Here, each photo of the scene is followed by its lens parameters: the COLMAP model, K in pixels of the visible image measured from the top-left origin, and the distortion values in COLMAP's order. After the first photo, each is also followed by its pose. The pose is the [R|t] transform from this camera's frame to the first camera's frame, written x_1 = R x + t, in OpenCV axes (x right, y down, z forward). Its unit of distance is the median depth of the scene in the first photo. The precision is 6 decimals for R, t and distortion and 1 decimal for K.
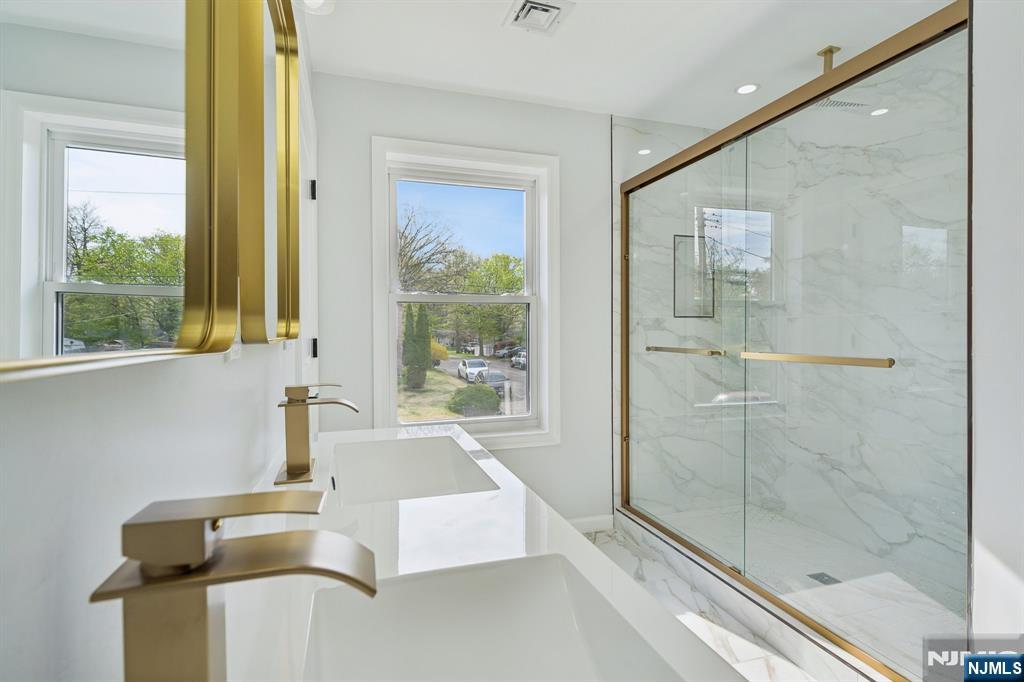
lens RADIAL K [[508.4, 0, 513.6], [0, 508.4, 324.6], [0, 0, 1]] dist [0.002873, 0.000759]
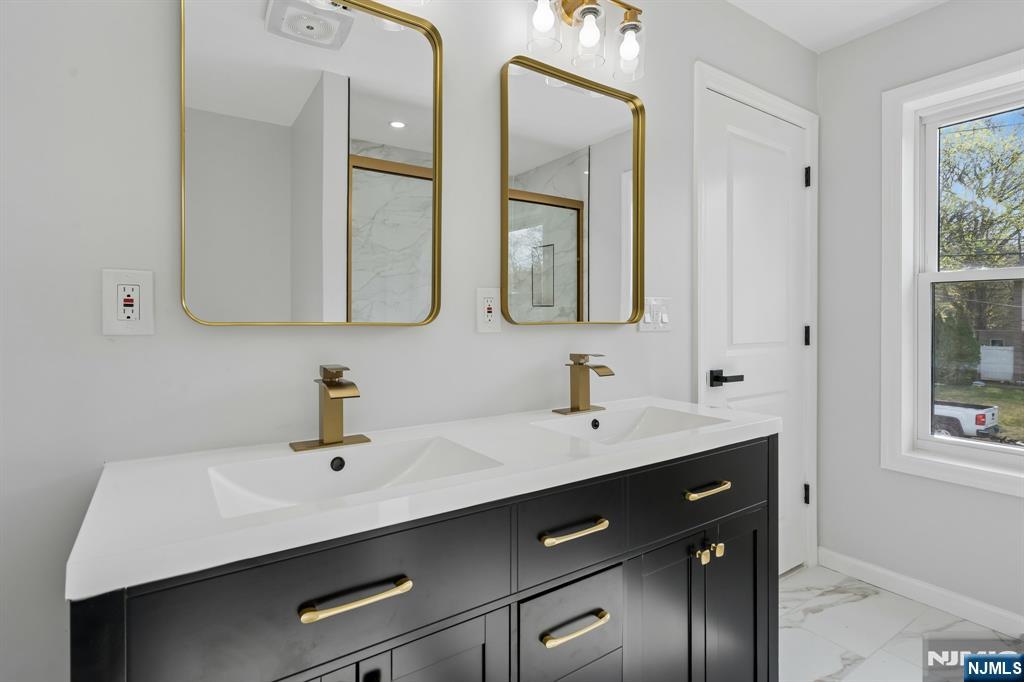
lens RADIAL K [[508.4, 0, 513.6], [0, 508.4, 324.6], [0, 0, 1]] dist [0.002873, 0.000759]
pose [[0.277786, 0.018920, -0.960457, 0.412268], [0.004450, 0.999770, 0.020982, 0.000980], [0.960633, -0.010102, 0.277638, 0.165347]]
